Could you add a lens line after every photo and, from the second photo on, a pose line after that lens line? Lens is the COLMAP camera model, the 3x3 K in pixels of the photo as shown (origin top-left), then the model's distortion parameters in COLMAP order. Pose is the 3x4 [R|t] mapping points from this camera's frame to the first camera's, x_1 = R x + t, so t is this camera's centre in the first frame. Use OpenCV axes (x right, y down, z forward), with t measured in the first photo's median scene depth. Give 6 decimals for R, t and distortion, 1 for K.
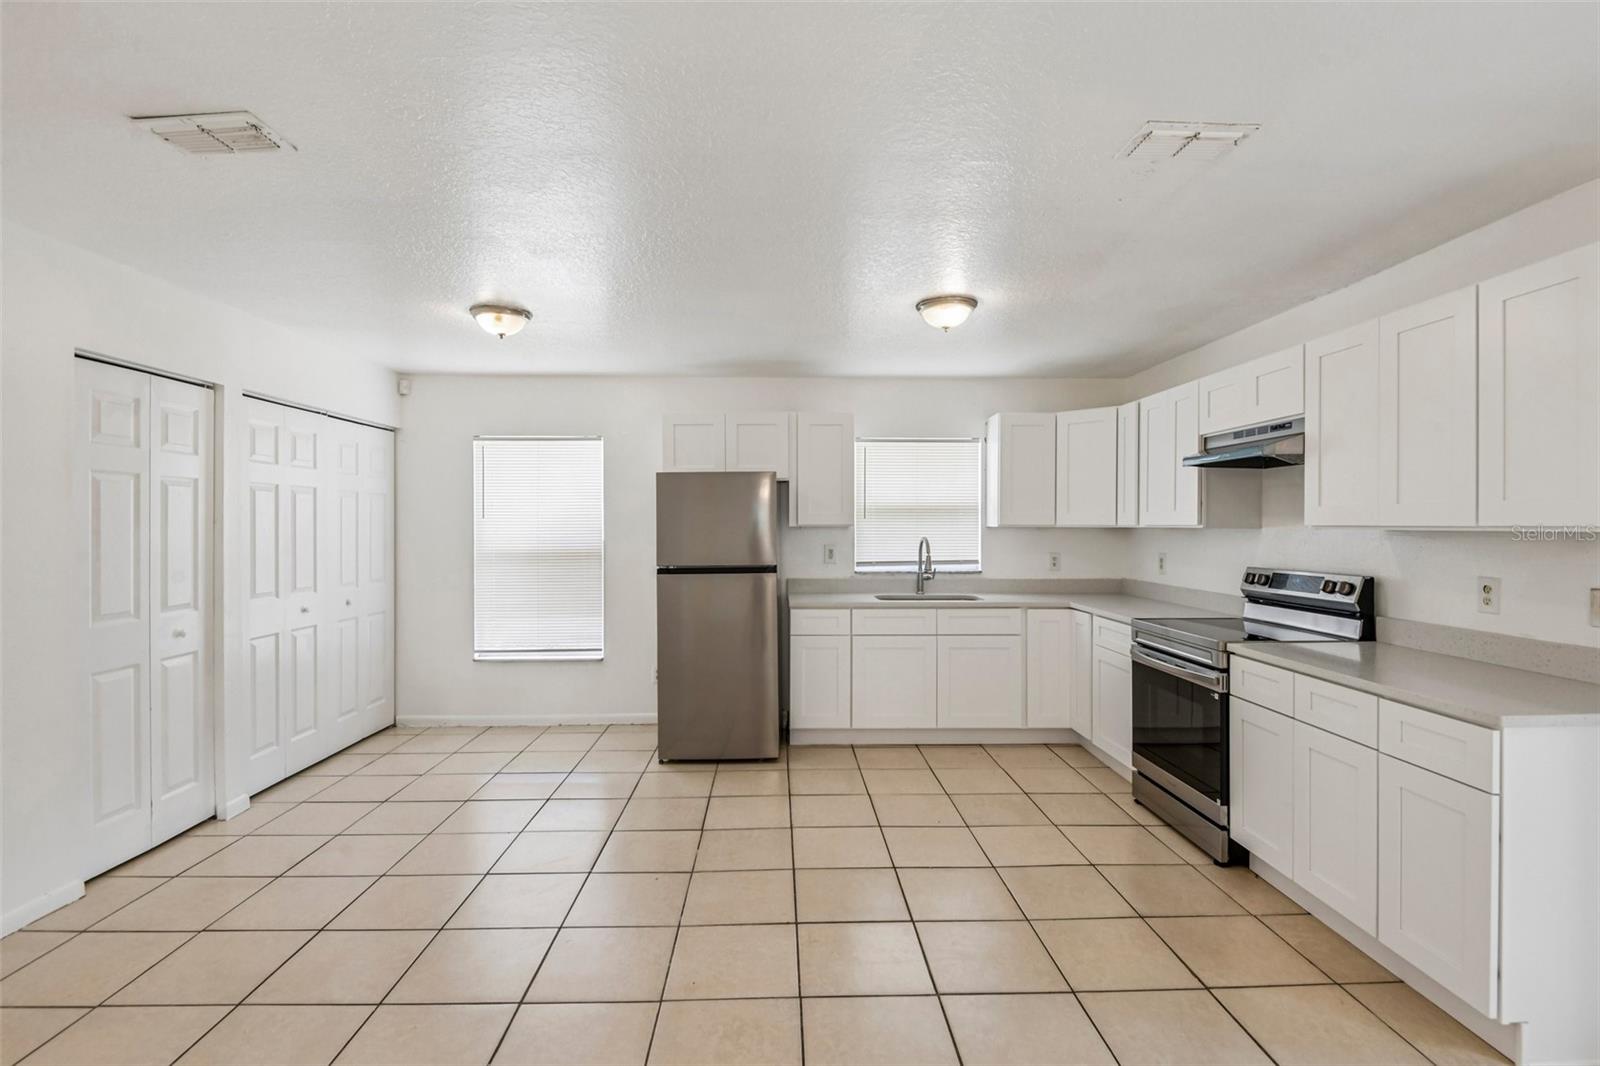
lens RADIAL K [[750.5, 0, 785.2], [0, 750.5, 532.0], [0, 0, 1]] dist [-0.004267, -0.008706]
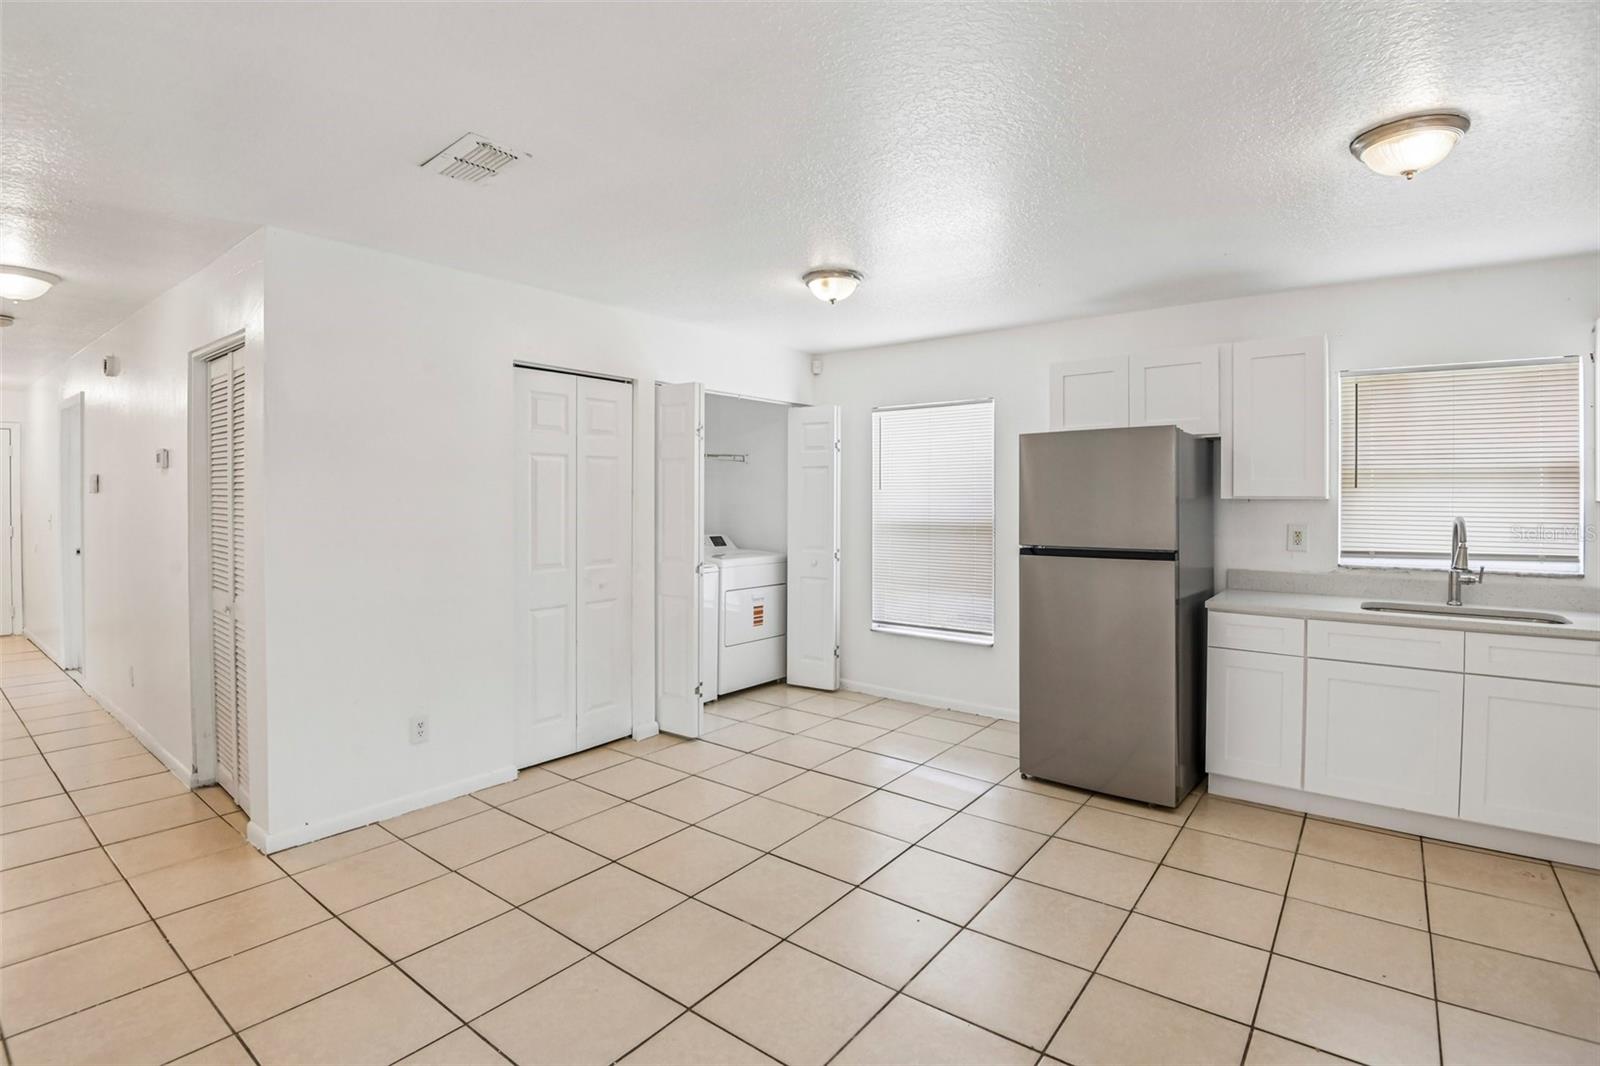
lens RADIAL K [[750.5, 0, 788.7], [0, 750.5, 506.3], [0, 0, 1]] dist [-0.004267, -0.008706]
pose [[0.774934, 0.010947, -0.631947, 0.162399], [-0.008238, 0.999940, 0.007220, -0.002296], [0.631989, -0.000389, 0.774978, 0.175895]]
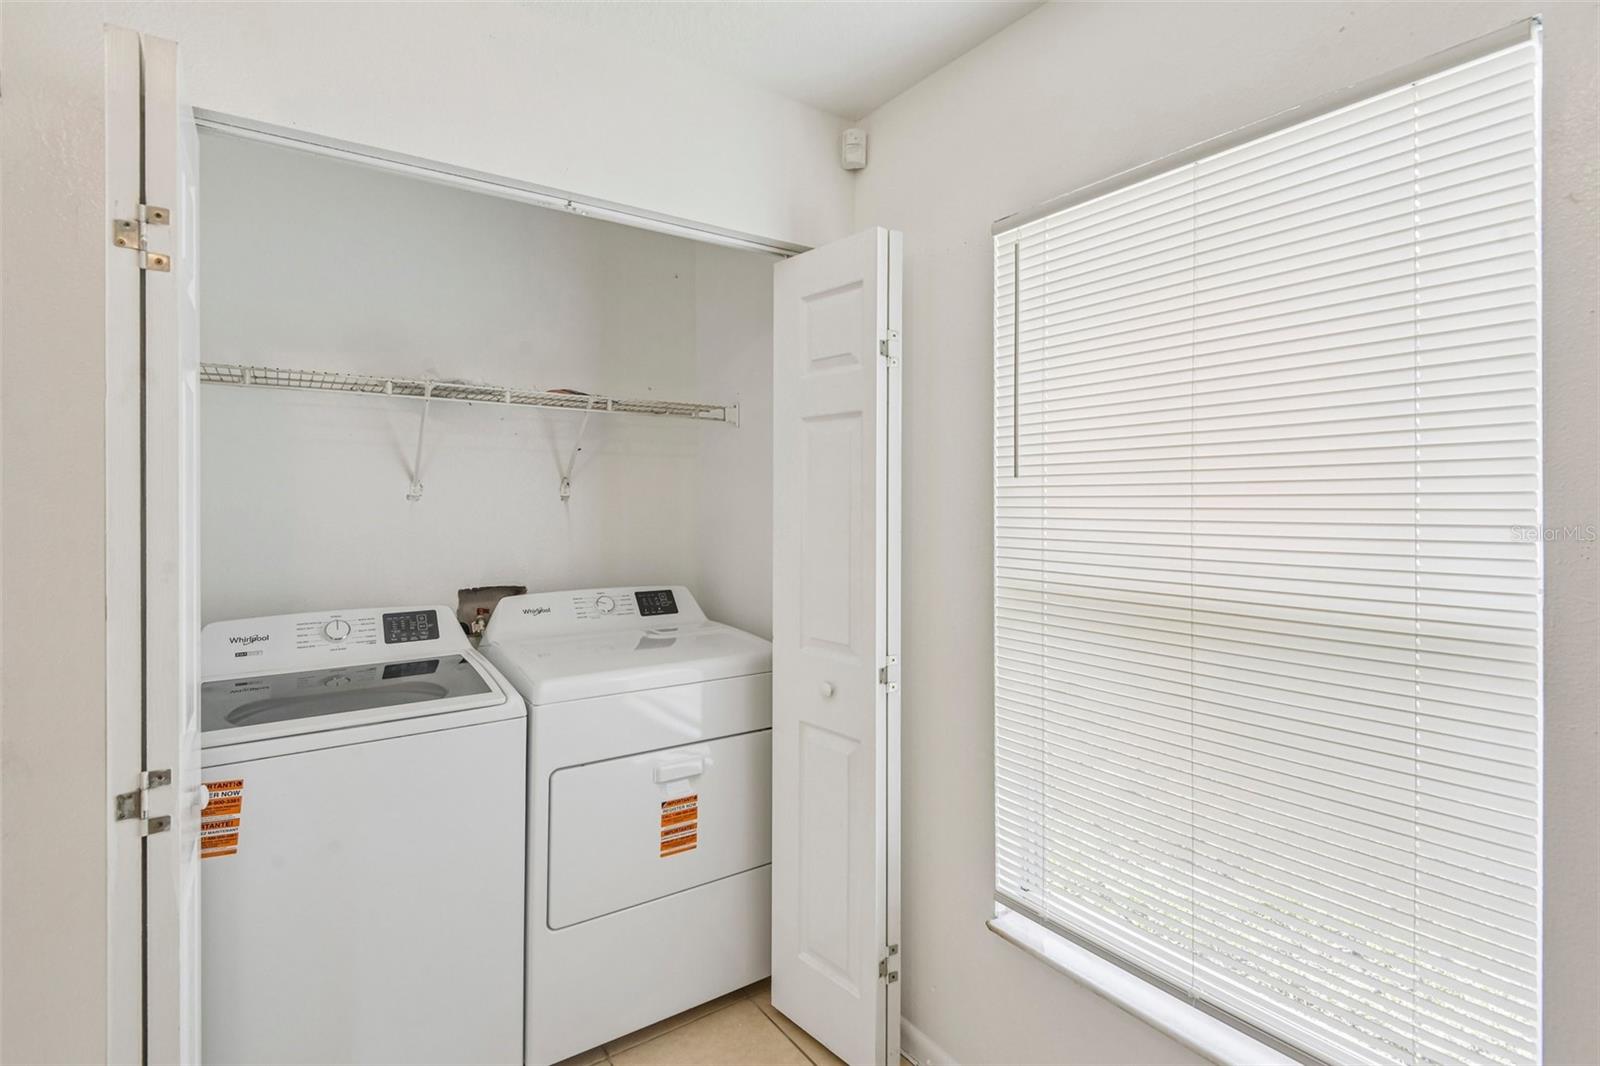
lens RADIAL K [[750.5, 0, 800.7], [0, 750.5, 498.8], [0, 0, 1]] dist [-0.004267, -0.008706]
pose [[0.562161, 0.002495, -0.827024, -0.238993], [-0.008275, 0.999962, -0.002608, -0.009444], [0.826986, 0.008310, 0.562161, 0.904320]]
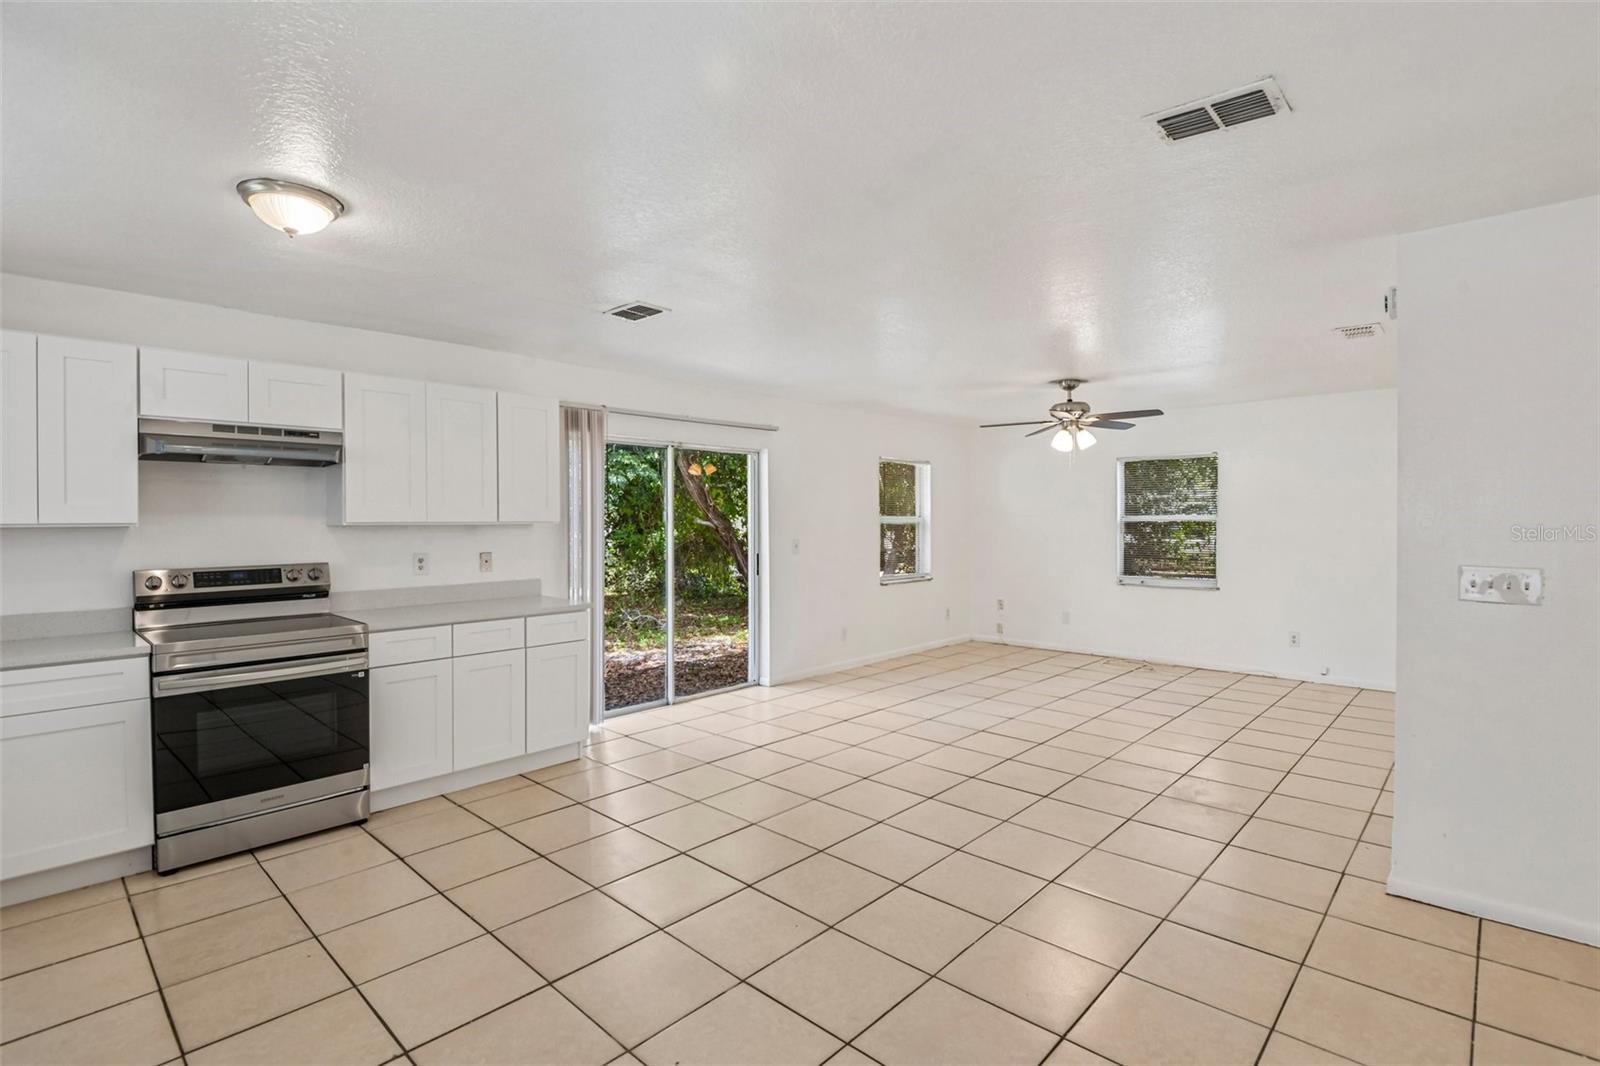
lens RADIAL K [[750.5, 0, 778.7], [0, 750.5, 533.9], [0, 0, 1]] dist [-0.004267, -0.008706]
pose [[-0.717195, -0.009555, 0.696807, -0.450950], [0.011955, 0.999590, 0.026011, -0.009054], [-0.696770, 0.026985, -0.716787, 0.944704]]
